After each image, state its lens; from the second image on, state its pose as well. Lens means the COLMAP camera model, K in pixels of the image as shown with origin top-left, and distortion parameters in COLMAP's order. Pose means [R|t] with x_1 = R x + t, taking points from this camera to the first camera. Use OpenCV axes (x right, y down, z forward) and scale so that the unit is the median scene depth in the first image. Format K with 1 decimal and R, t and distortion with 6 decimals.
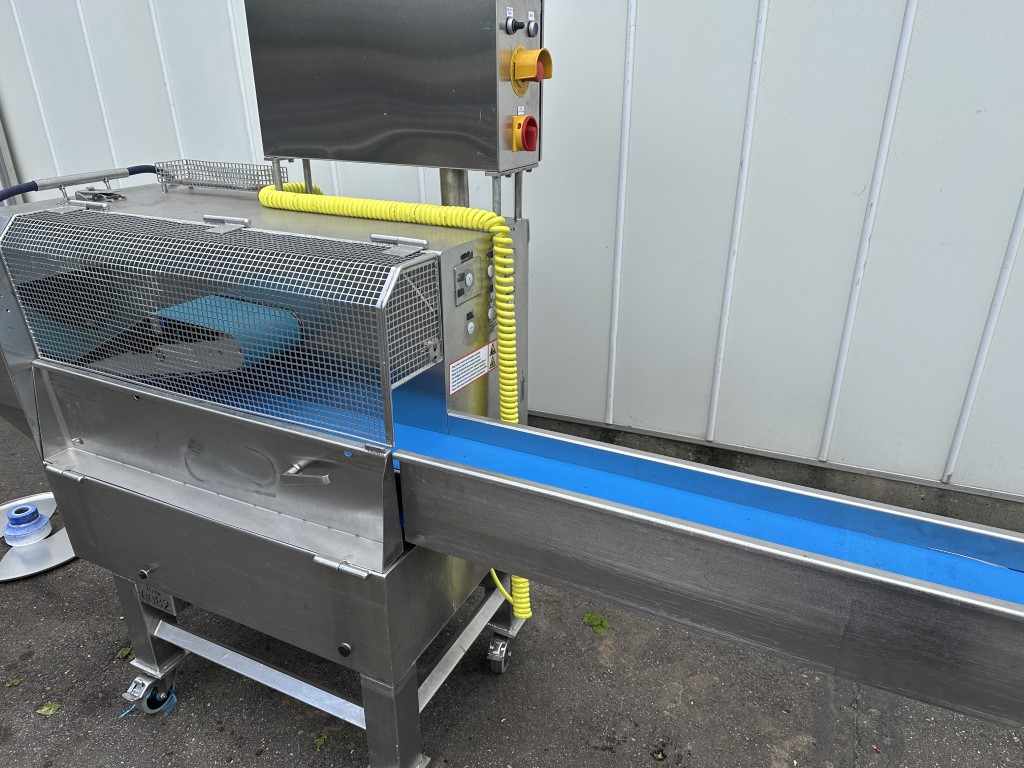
lens RADIAL K [[737.1, 0, 525.5], [0, 737.1, 382.5], [0, 0, 1]] dist [0.005820, 0.001509]
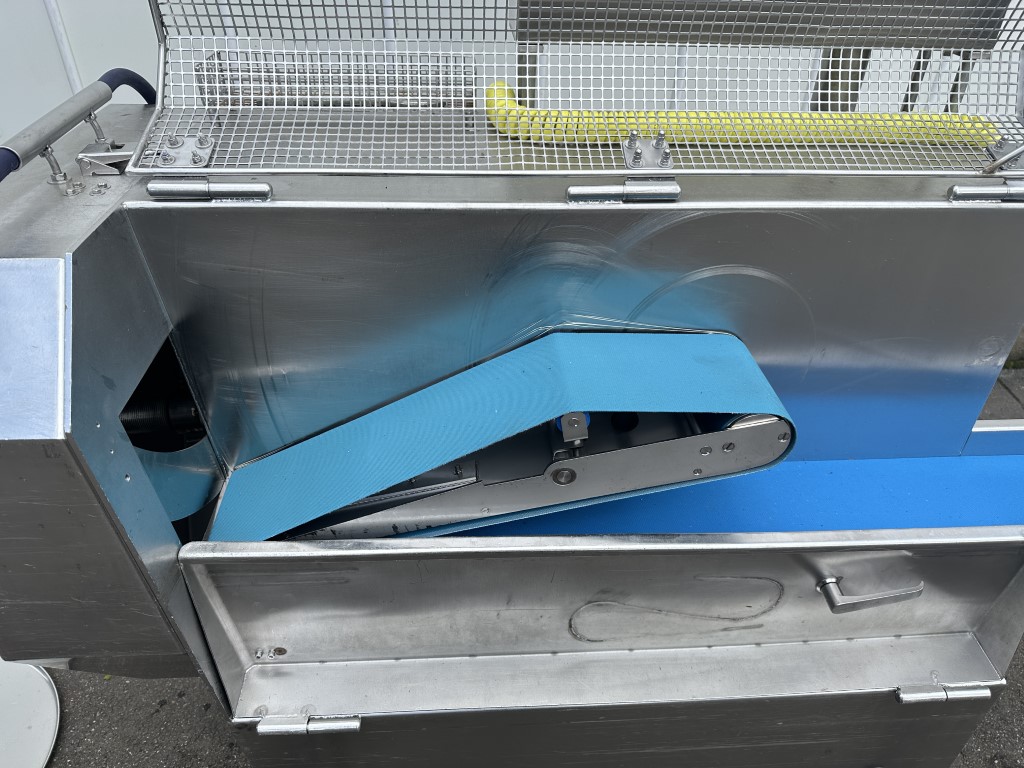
lens RADIAL K [[737.1, 0, 525.5], [0, 737.1, 382.5], [0, 0, 1]] dist [0.005820, 0.001509]
pose [[0.861015, -0.266933, 0.432897, -0.688925], [0.173489, 0.954291, 0.243373, -0.214072], [-0.478074, -0.134444, 0.867969, 0.535042]]
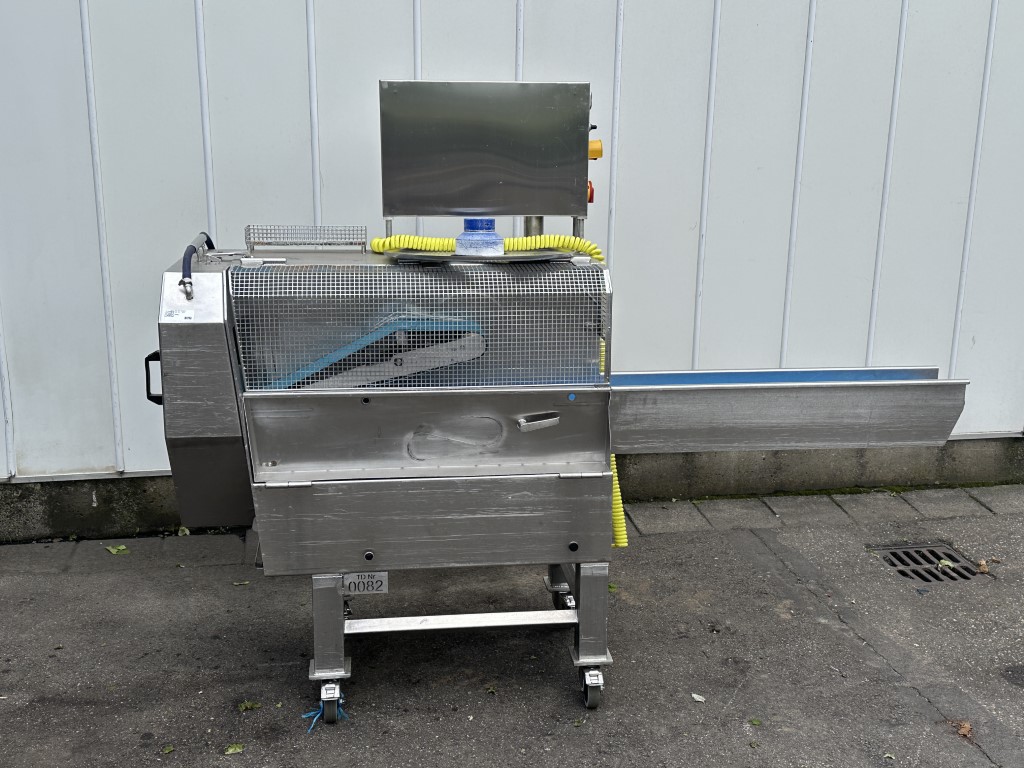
lens RADIAL K [[1159.6, 0, 512.0], [0, 1159.6, 384.0], [0, 0, 1]] dist [0.202598, -0.370455]
pose [[0.840391, -0.119699, 0.528598, -1.342705], [0.210078, 0.971002, -0.114112, 0.264177], [-0.499610, 0.206946, 0.841168, -0.779039]]
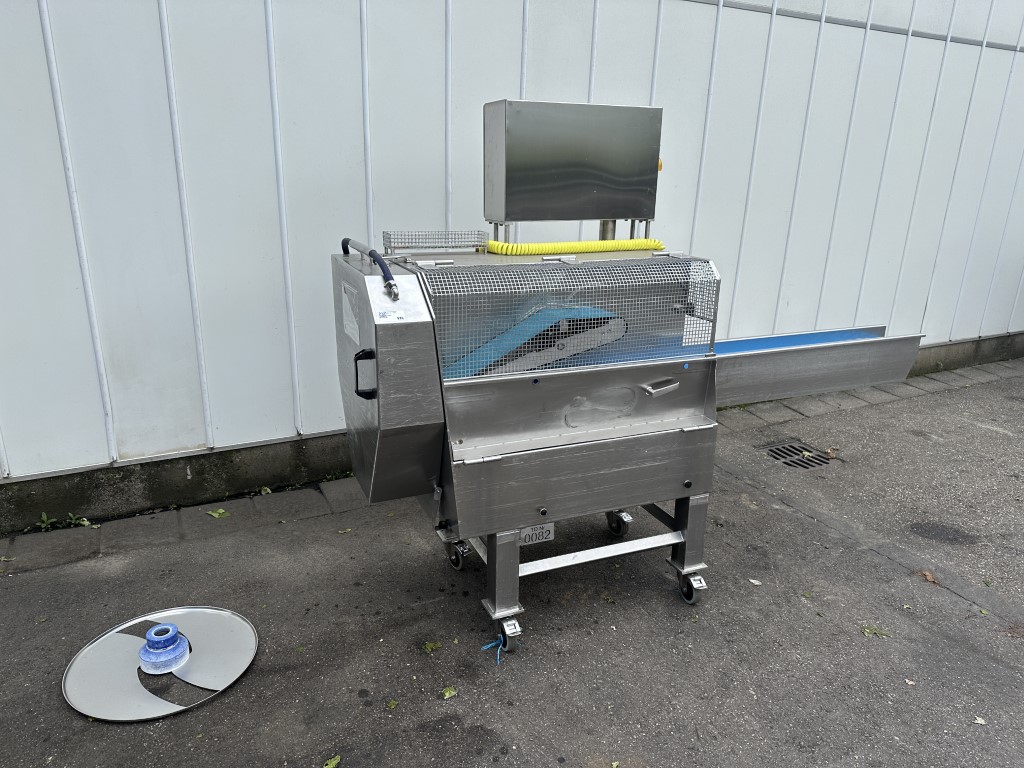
lens RADIAL K [[710.2, 0, 507.1], [0, 710.2, 387.0], [0, 0, 1]] dist [0.177427, -0.310416]
pose [[0.651501, -0.213558, 0.727969, -1.566312], [0.287393, 0.957520, 0.023694, -0.019353], [-0.702105, 0.193776, 0.685200, 0.076444]]
